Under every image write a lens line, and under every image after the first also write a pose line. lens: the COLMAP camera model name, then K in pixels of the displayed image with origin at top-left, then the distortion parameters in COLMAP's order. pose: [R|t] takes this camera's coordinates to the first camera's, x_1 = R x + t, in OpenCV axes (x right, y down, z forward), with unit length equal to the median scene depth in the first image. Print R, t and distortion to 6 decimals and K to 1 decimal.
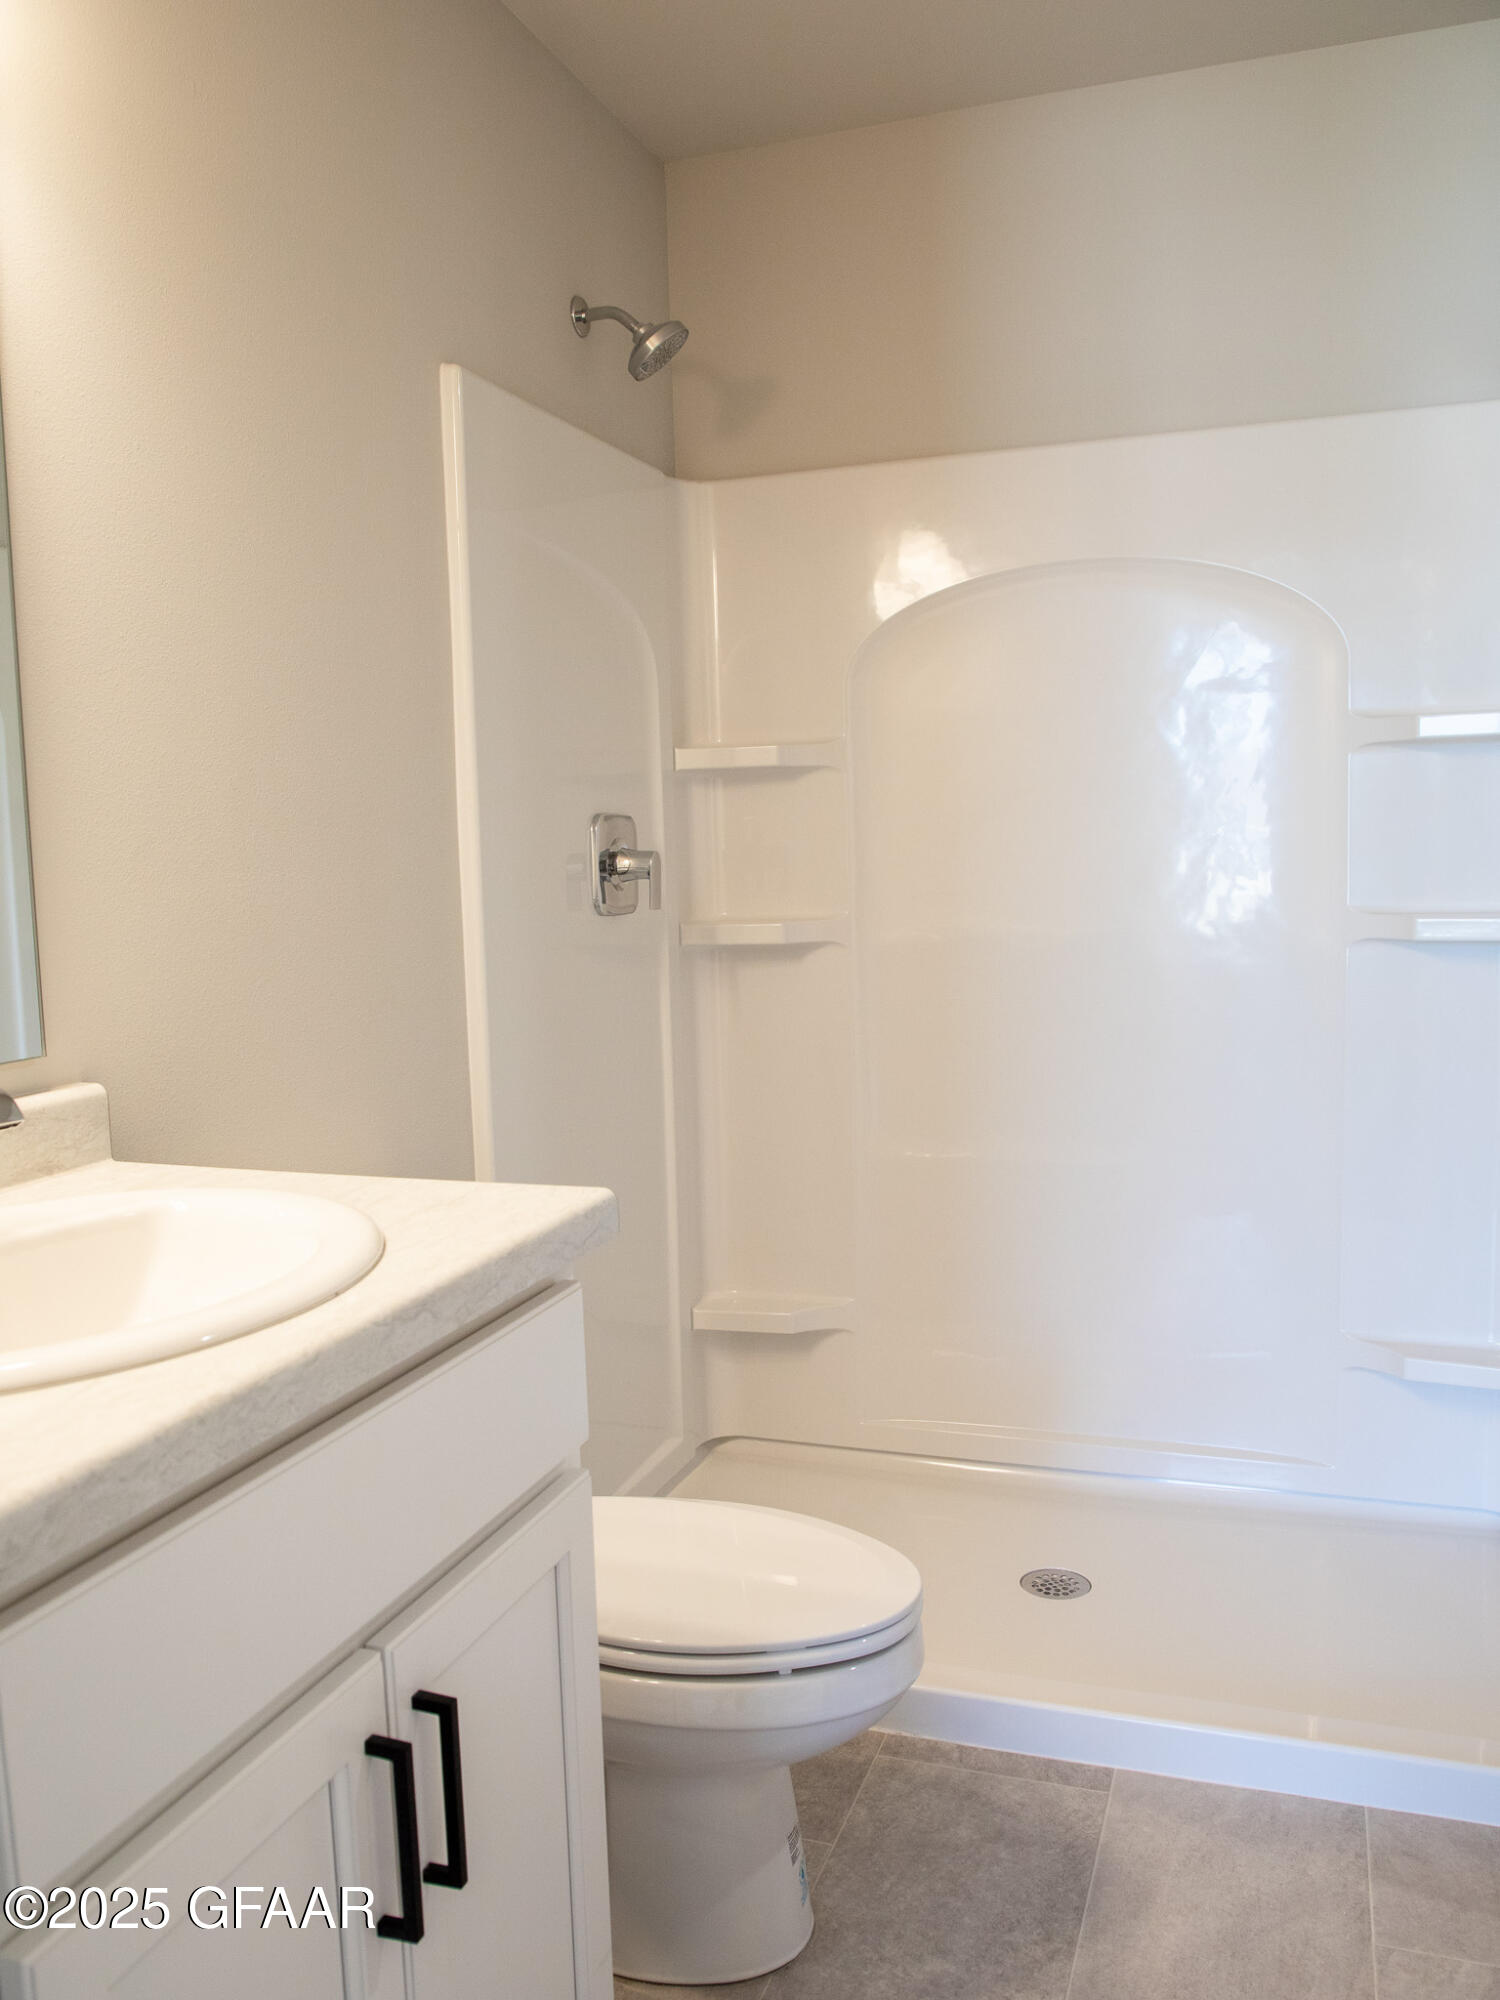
lens RADIAL K [[1545.4, 0, 751.6], [0, 1545.4, 1006.3], [0, 0, 1]] dist [-0.077315, 0.037944]
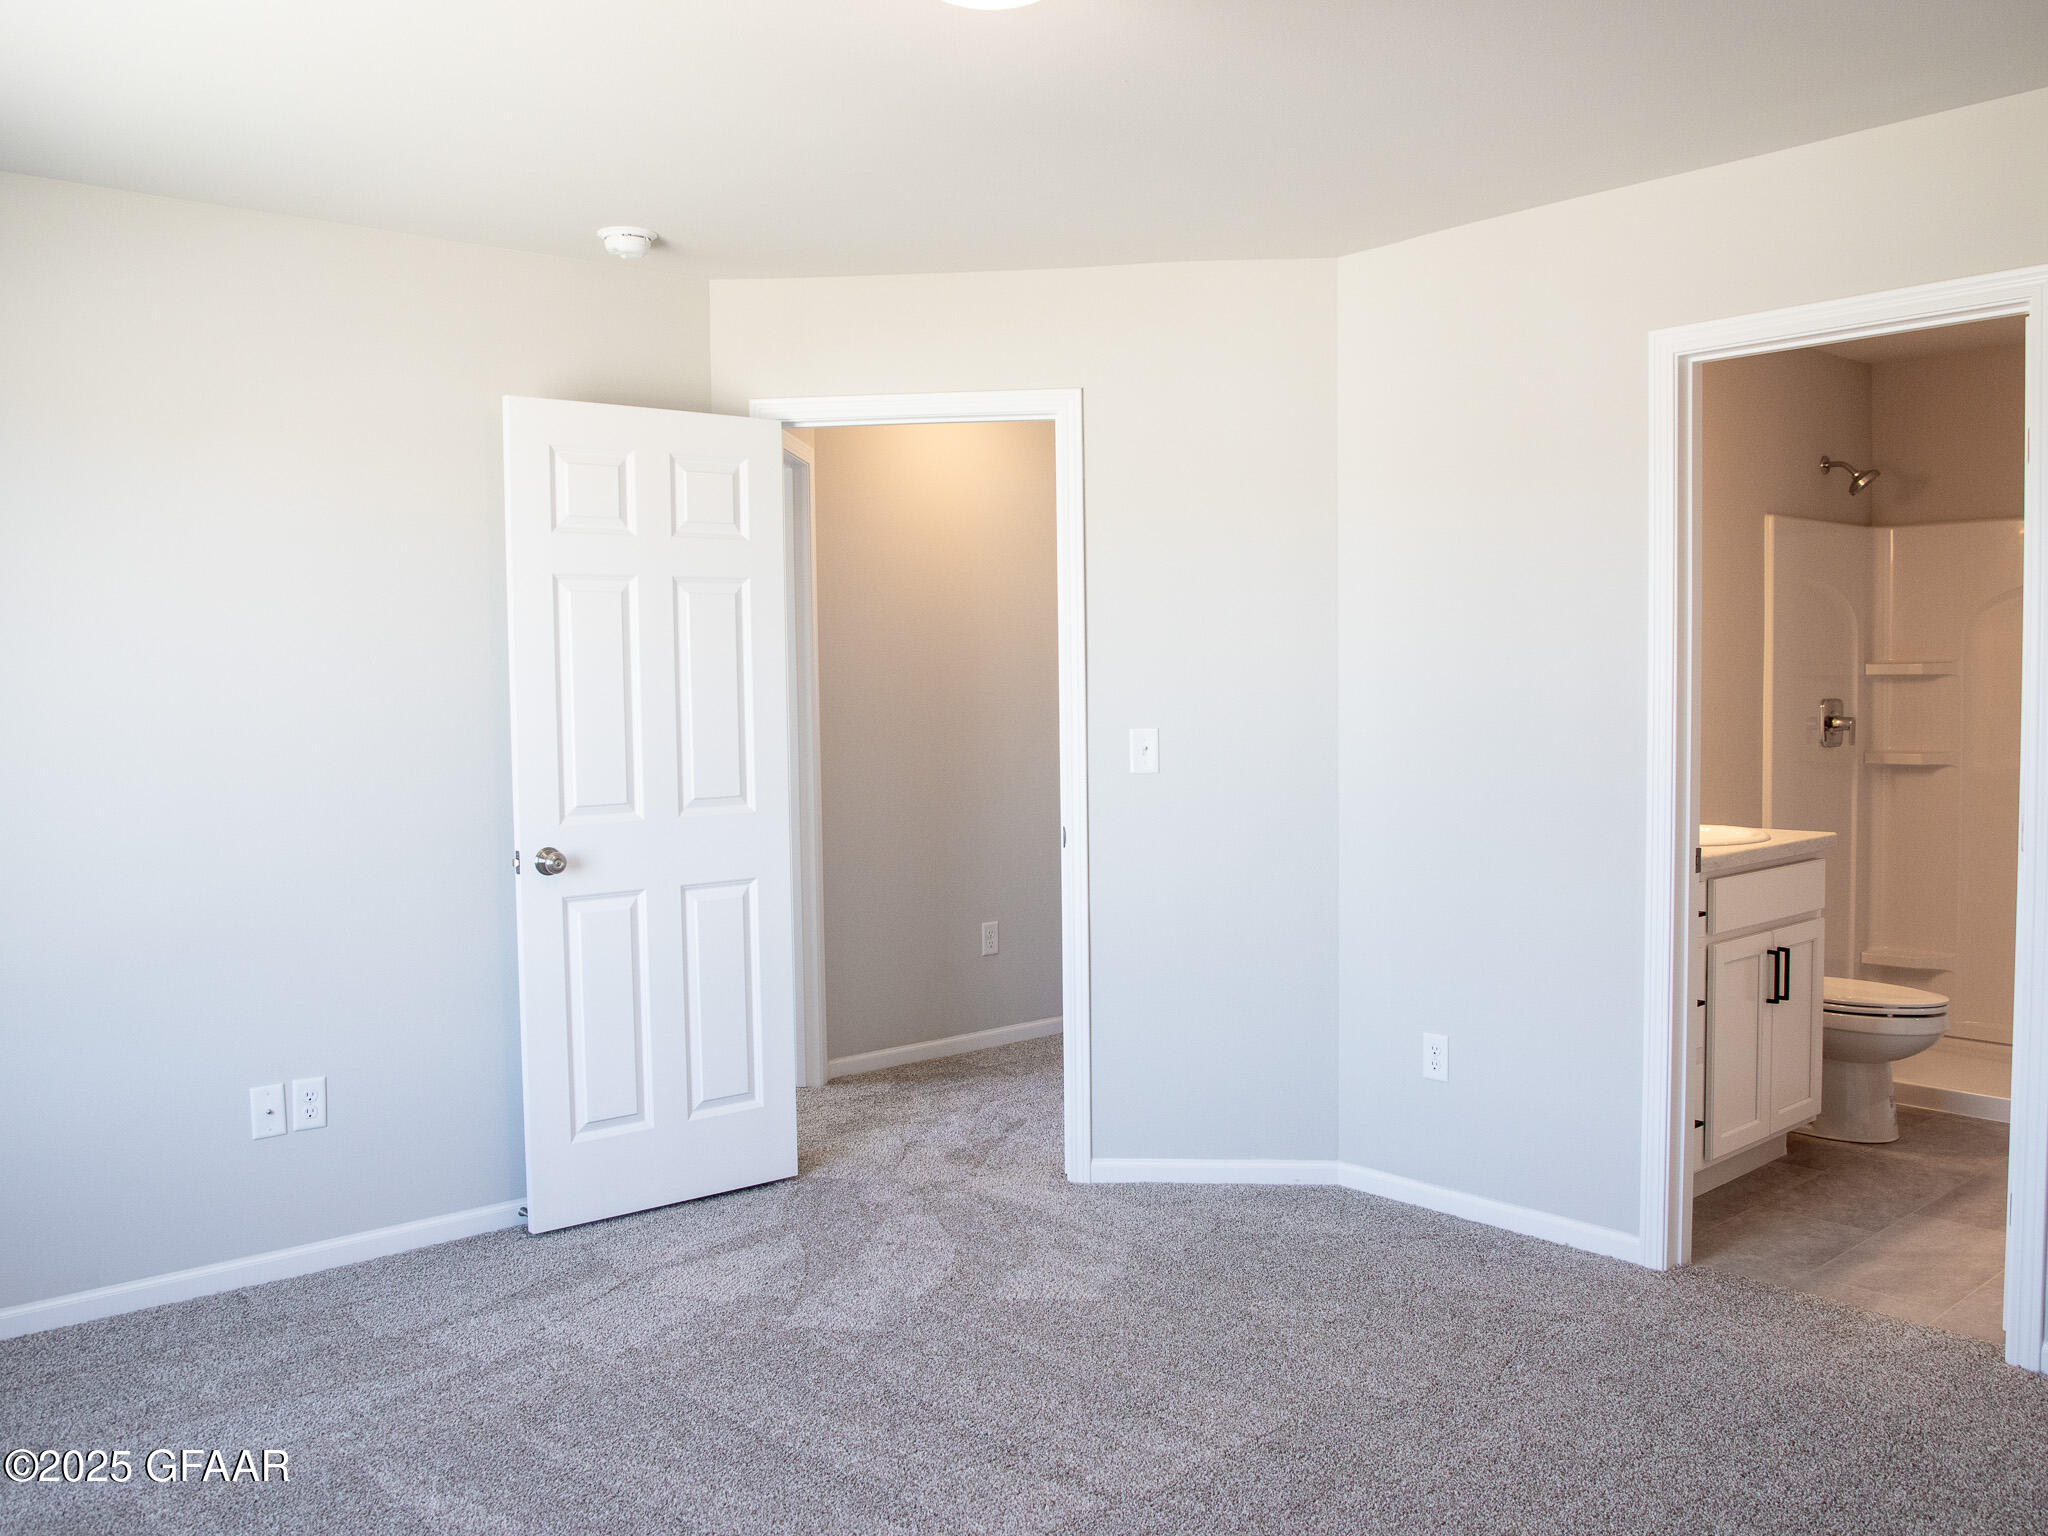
lens RADIAL K [[1582.5, 0, 1023.5], [0, 1582.5, 759.7], [0, 0, 1]] dist [-0.077315, 0.037944]
pose [[0.854860, 0.042587, -0.517107, 0.065466], [-0.062494, 0.997821, -0.021136, 0.070337], [0.515081, 0.050385, 0.855659, -1.349579]]
